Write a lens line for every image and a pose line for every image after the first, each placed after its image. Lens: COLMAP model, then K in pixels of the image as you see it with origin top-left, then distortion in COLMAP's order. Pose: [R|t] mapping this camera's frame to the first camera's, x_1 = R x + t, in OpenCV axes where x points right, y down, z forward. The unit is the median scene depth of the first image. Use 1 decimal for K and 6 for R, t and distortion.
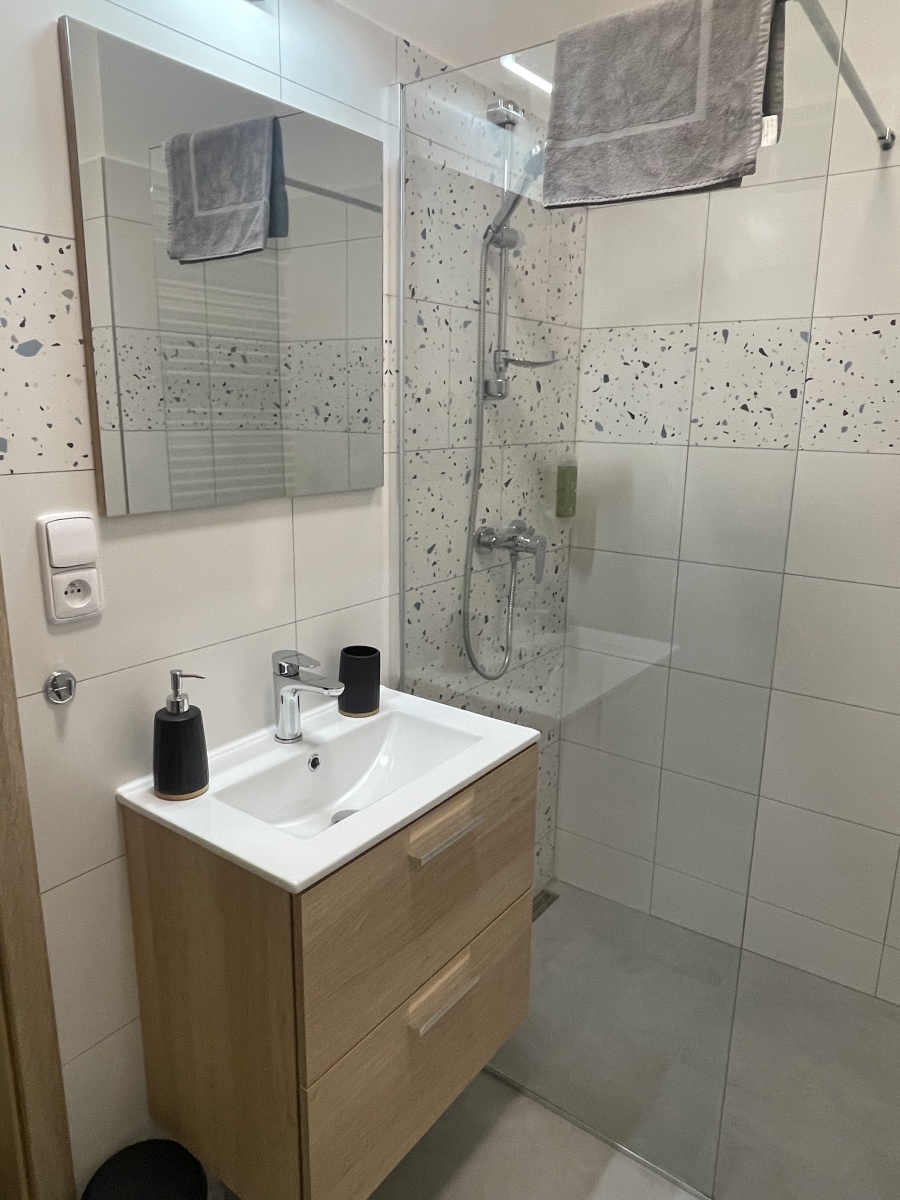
lens RADIAL K [[794.1, 0, 450.0], [0, 794.1, 600.0], [0, 0, 1]] dist [0.003446, -0.001838]
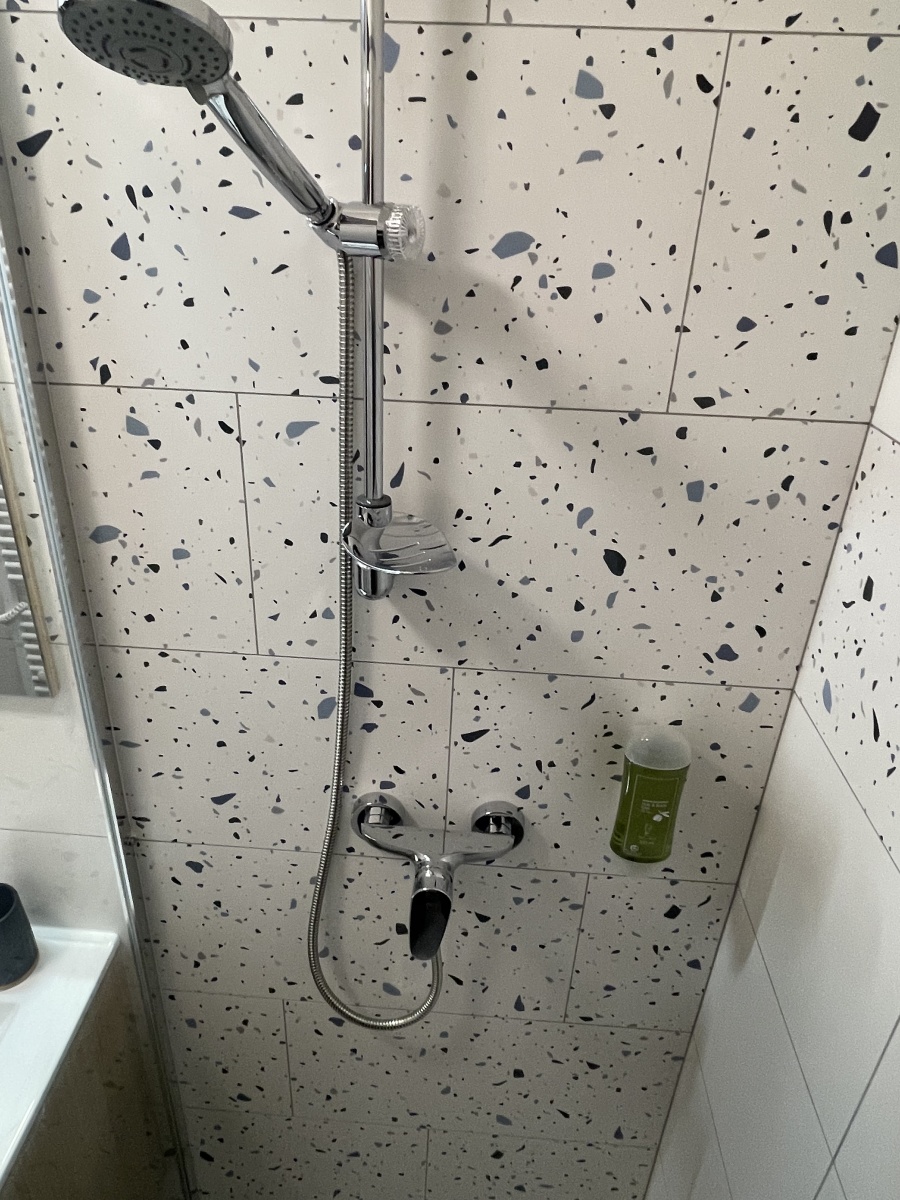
lens RADIAL K [[794.1, 0, 450.0], [0, 794.1, 600.0], [0, 0, 1]] dist [0.003446, -0.001838]
pose [[0.536899, 0.390693, -0.747729, 0.429901], [-0.230421, 0.920517, 0.315524, -0.407931], [0.811570, 0.002888, 0.584249, 0.783648]]
